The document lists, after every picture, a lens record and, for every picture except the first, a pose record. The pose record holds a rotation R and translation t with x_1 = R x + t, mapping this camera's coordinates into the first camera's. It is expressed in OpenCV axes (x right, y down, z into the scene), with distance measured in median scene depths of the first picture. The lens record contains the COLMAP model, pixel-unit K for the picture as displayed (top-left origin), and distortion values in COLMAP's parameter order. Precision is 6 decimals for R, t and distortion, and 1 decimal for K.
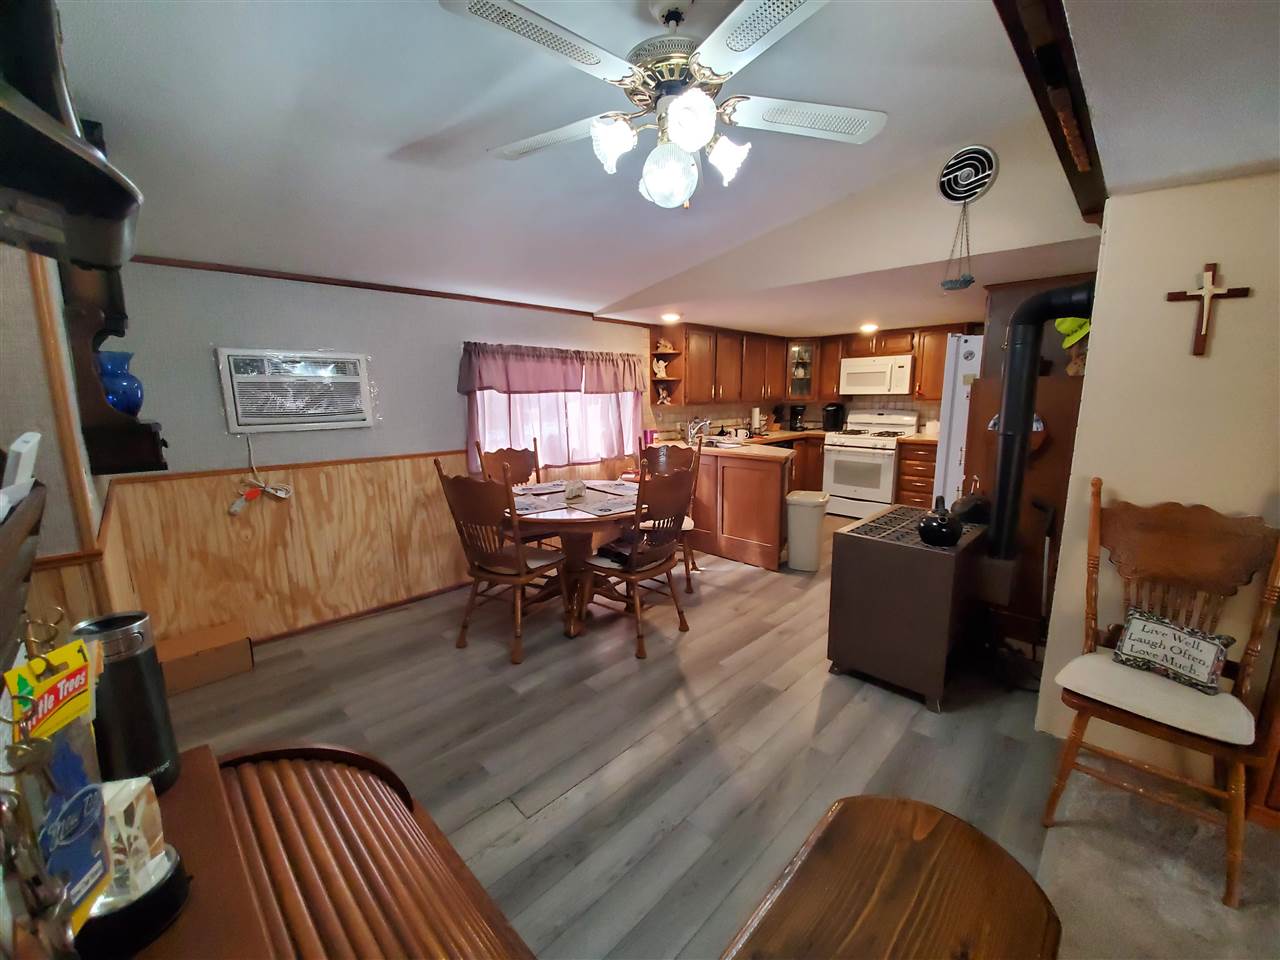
lens RADIAL K [[504.3, 0, 645.4], [0, 504.3, 481.9], [0, 0, 1]] dist [0.000867, -0.000332]
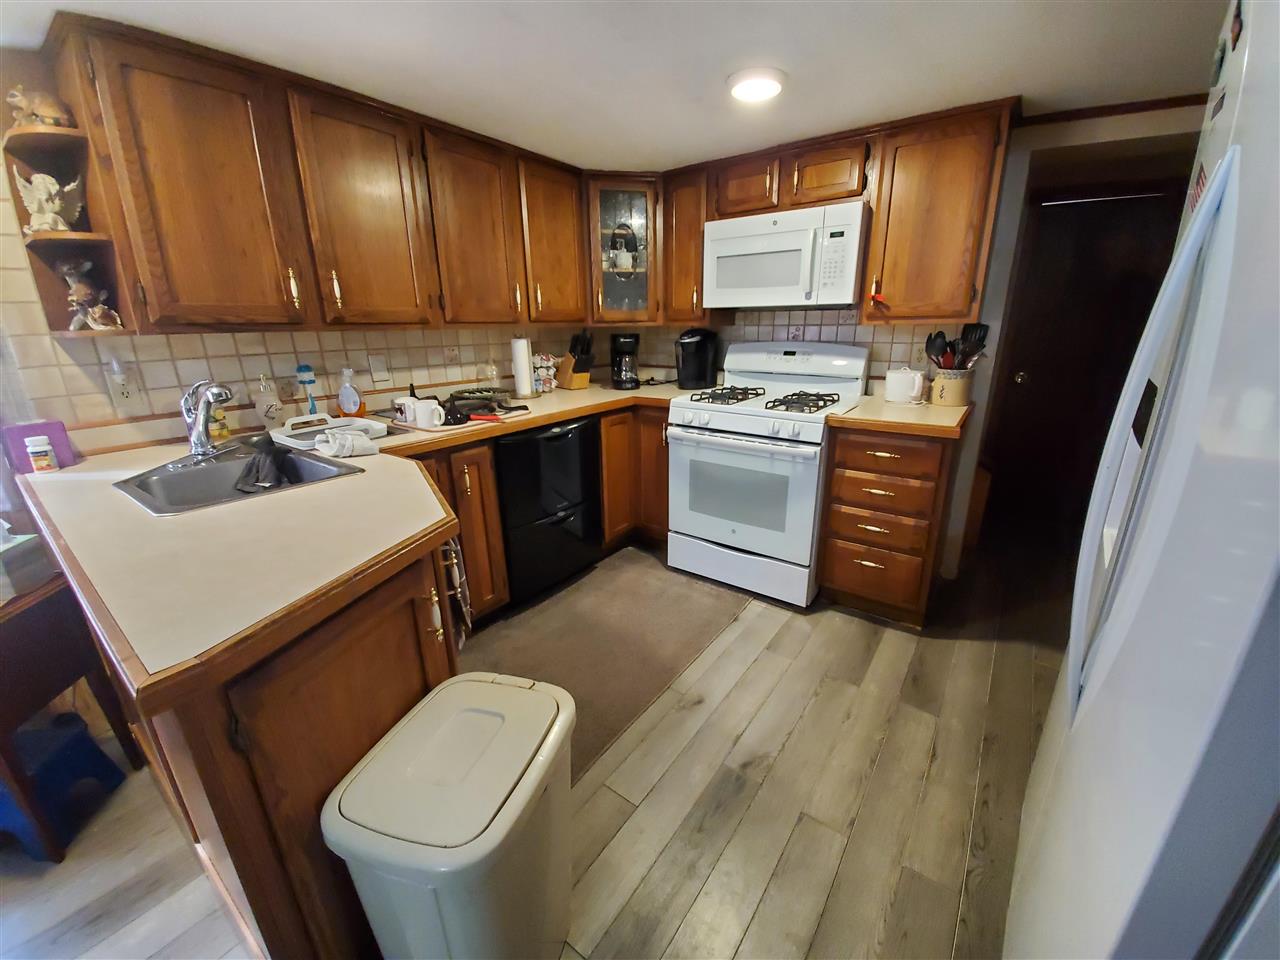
lens RADIAL K [[504.3, 0, 643.5], [0, 504.3, 479.3], [0, 0, 1]] dist [0.000867, -0.000332]
pose [[0.987941, -0.044491, 0.148300, 0.262843], [0.024708, 0.990853, 0.132661, -0.084610], [-0.152846, -0.127397, 0.980004, 0.557902]]
